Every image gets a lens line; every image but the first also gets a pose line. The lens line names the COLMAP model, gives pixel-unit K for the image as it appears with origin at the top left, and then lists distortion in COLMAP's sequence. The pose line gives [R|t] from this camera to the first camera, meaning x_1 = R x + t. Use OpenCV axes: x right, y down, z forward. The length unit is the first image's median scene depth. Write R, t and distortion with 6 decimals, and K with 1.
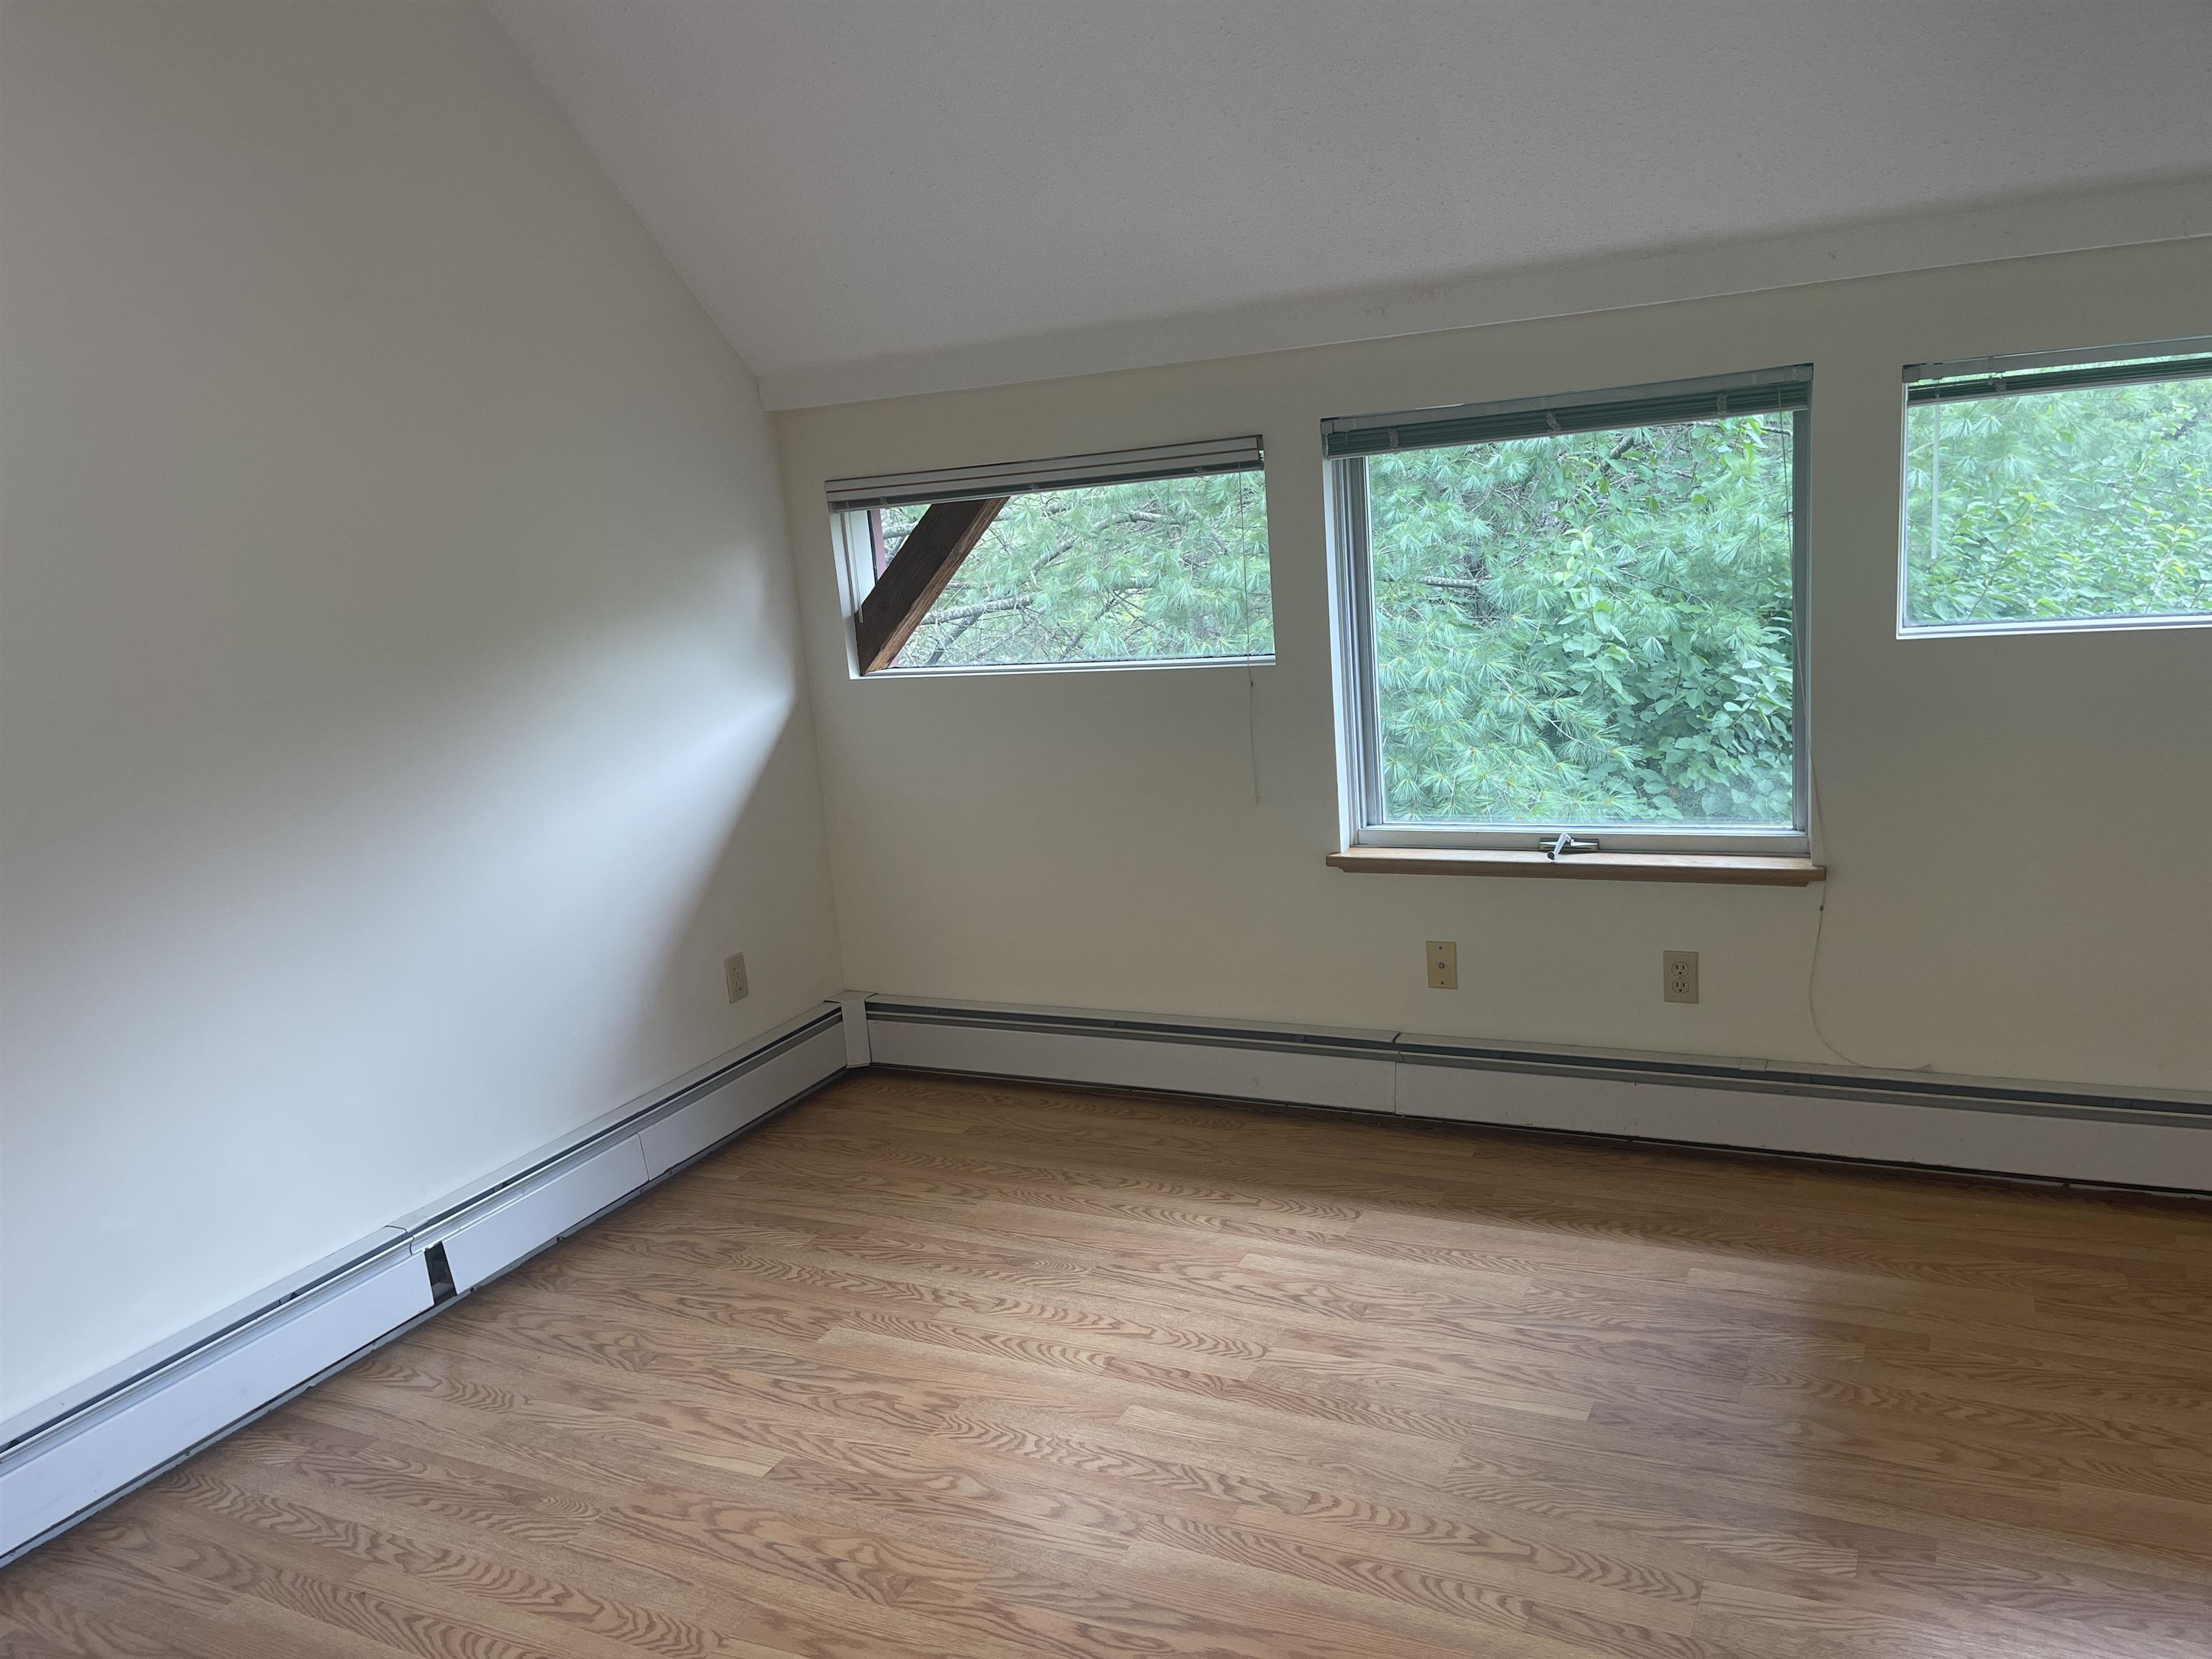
lens RADIAL K [[1677.4, 0, 1096.9], [0, 1677.4, 832.9], [0, 0, 1]] dist [0.080614, -0.110479]
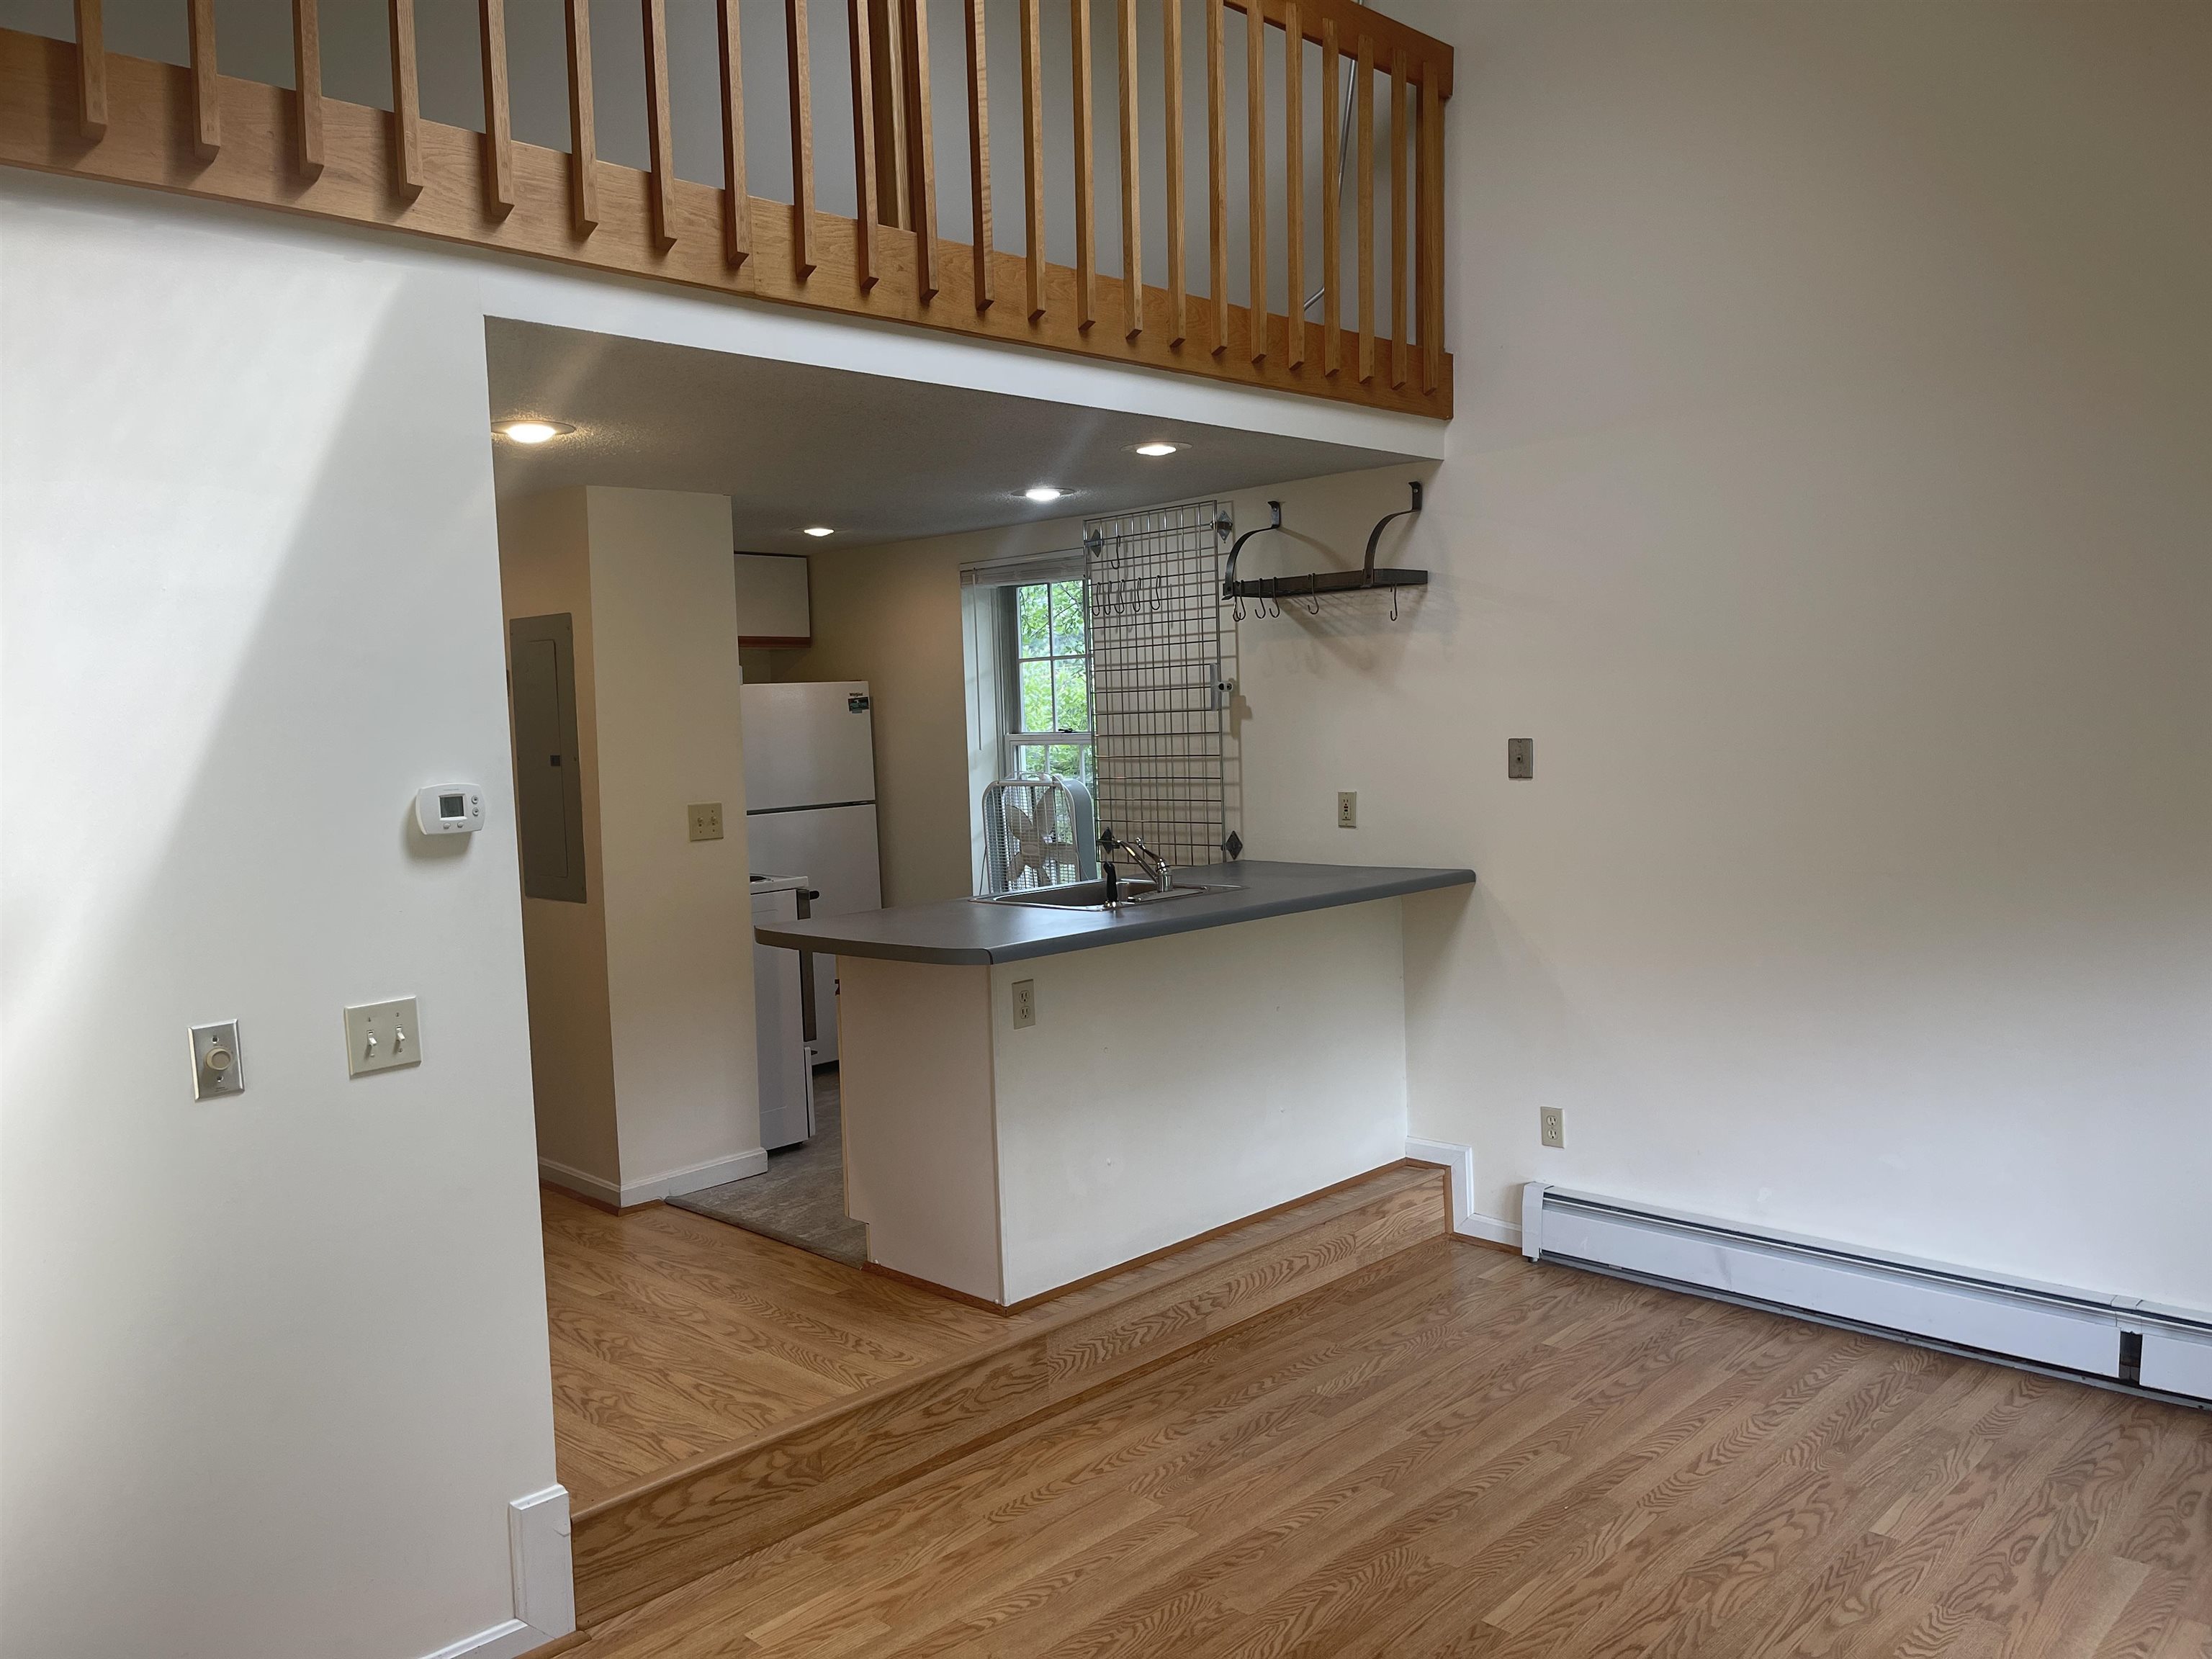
lens RADIAL K [[1677.4, 0, 1115.6], [0, 1677.4, 840.7], [0, 0, 1]] dist [0.080614, -0.110479]
pose [[-0.295616, 0.170343, -0.939997, 0.790023], [-0.128066, 0.968026, 0.215697, -0.224598], [0.946684, 0.184145, -0.264349, 0.560666]]
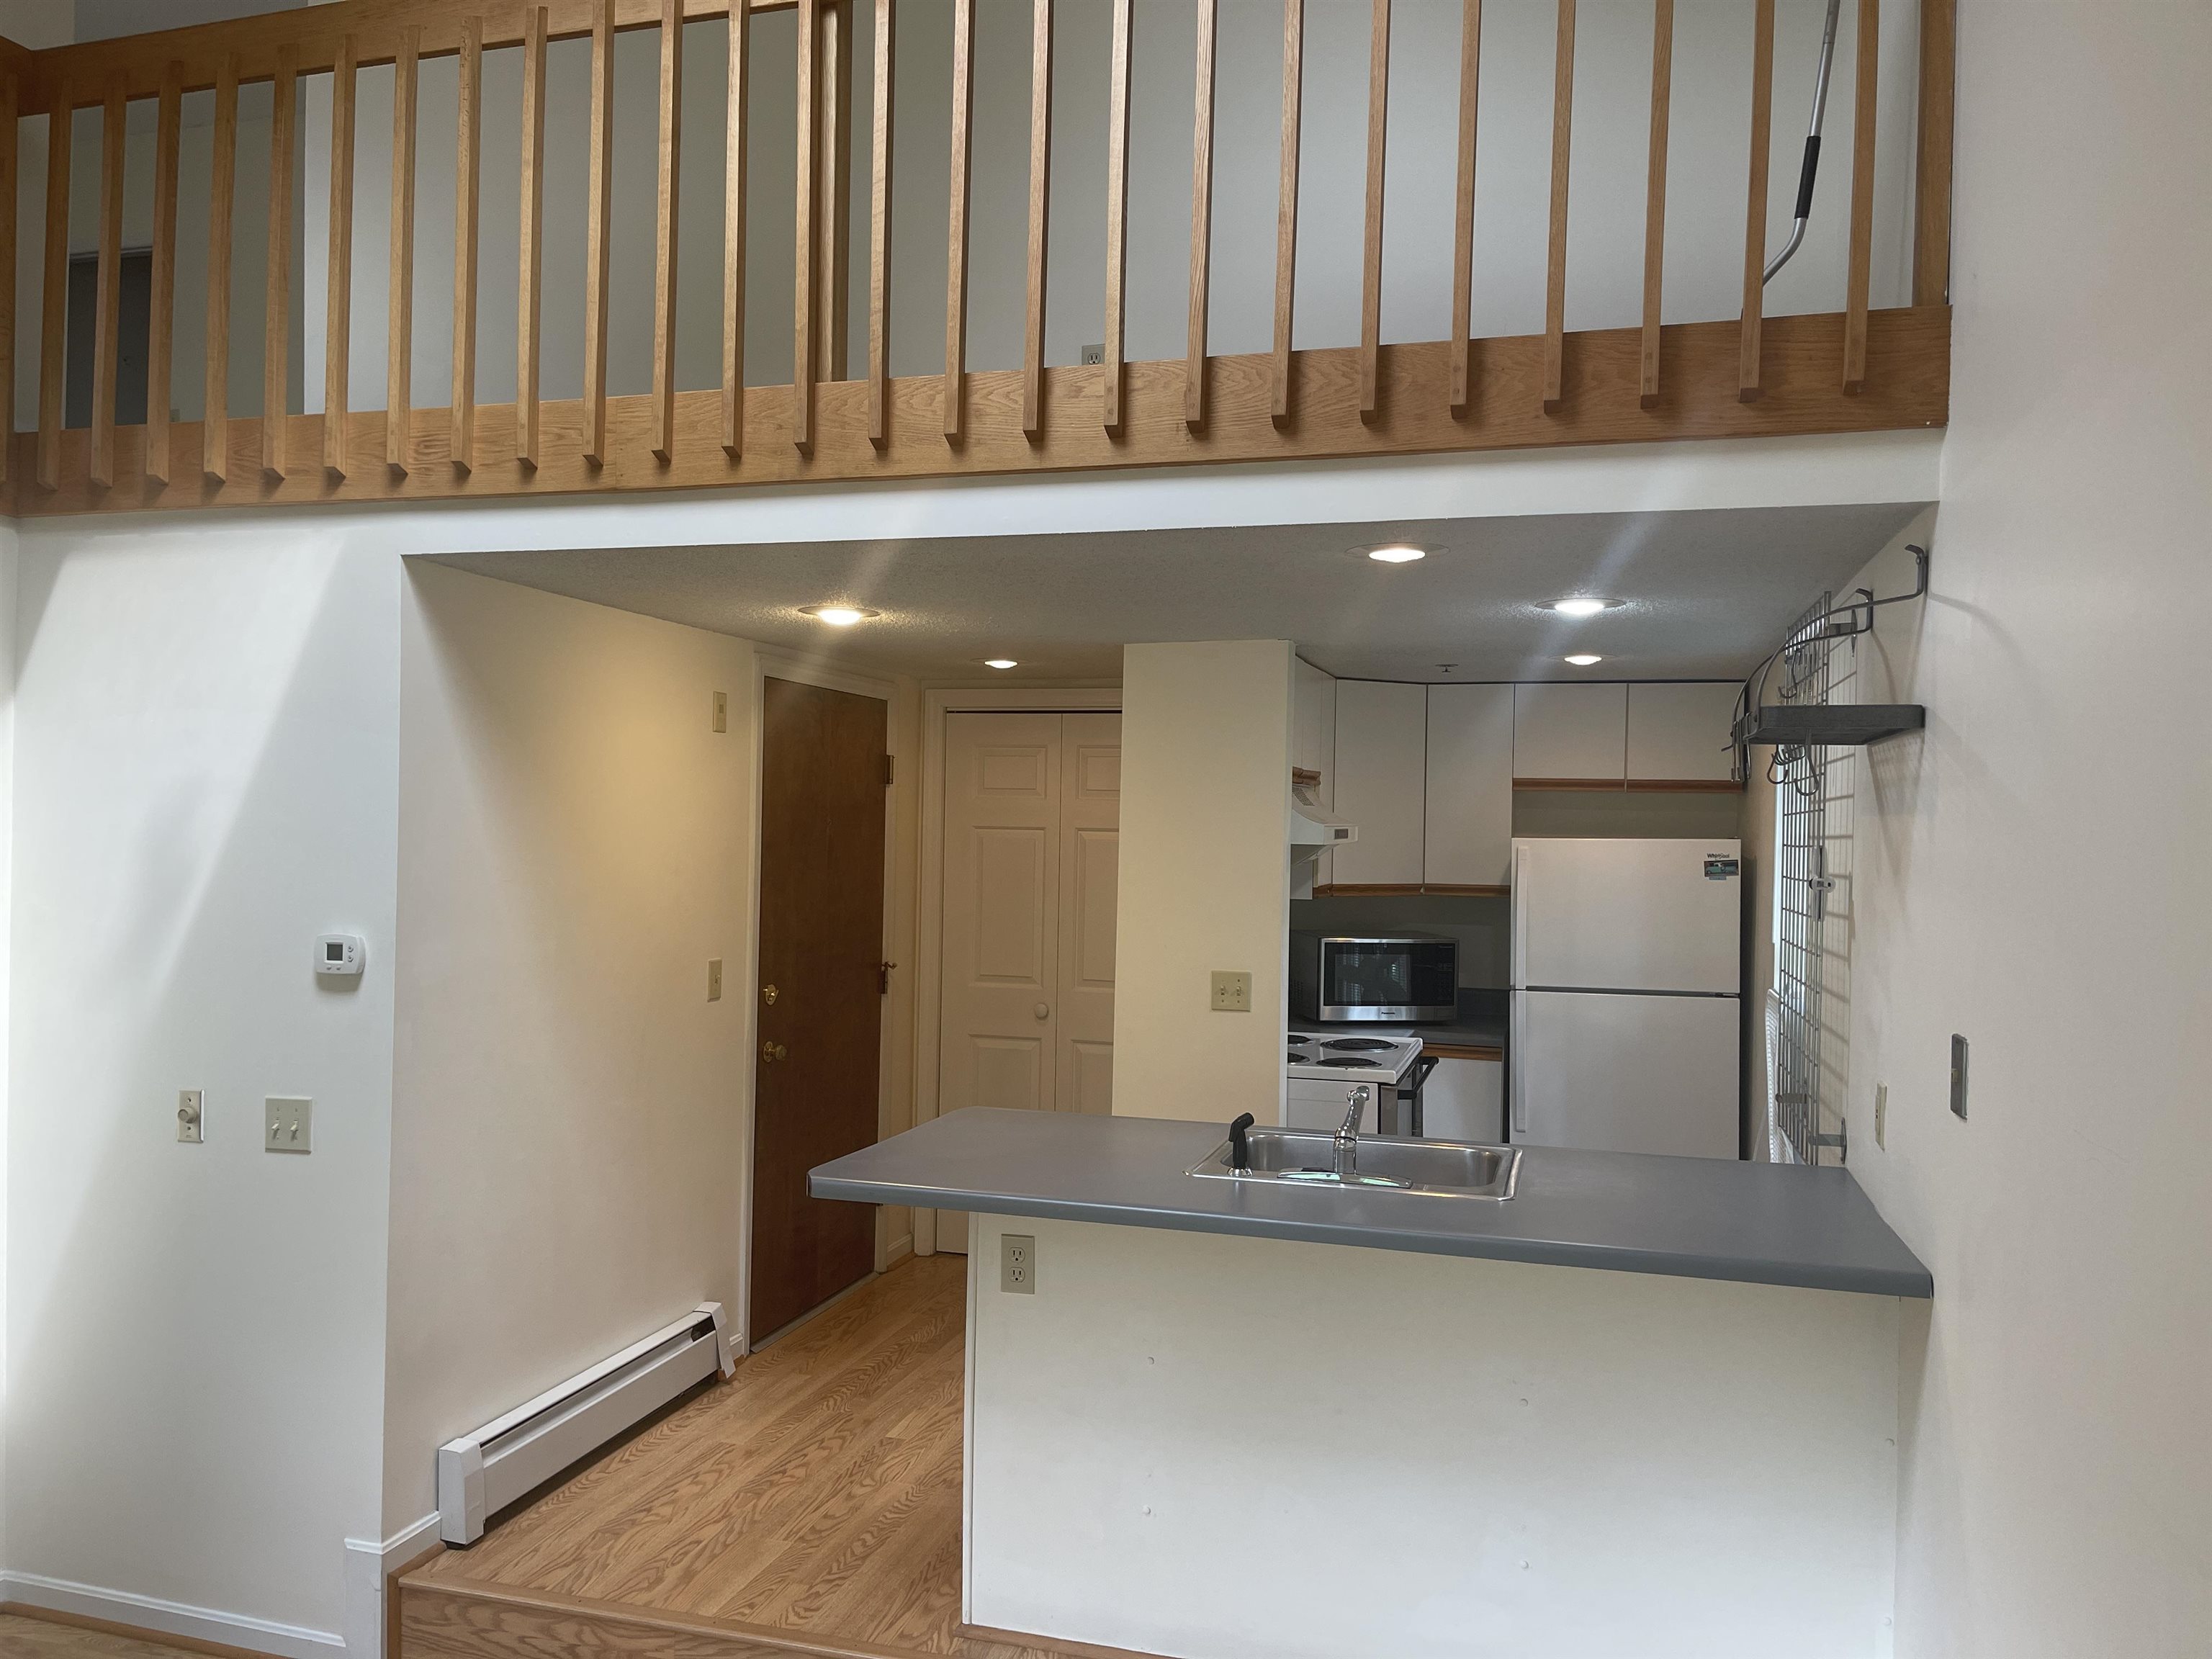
lens RADIAL K [[1677.4, 0, 1099.3], [0, 1677.4, 836.0], [0, 0, 1]] dist [0.080614, -0.110479]
pose [[-0.980704, 0.072932, -0.181383, -0.174138], [0.032981, 0.976230, 0.214211, -0.295338], [0.192695, 0.204096, -0.959799, 1.099098]]
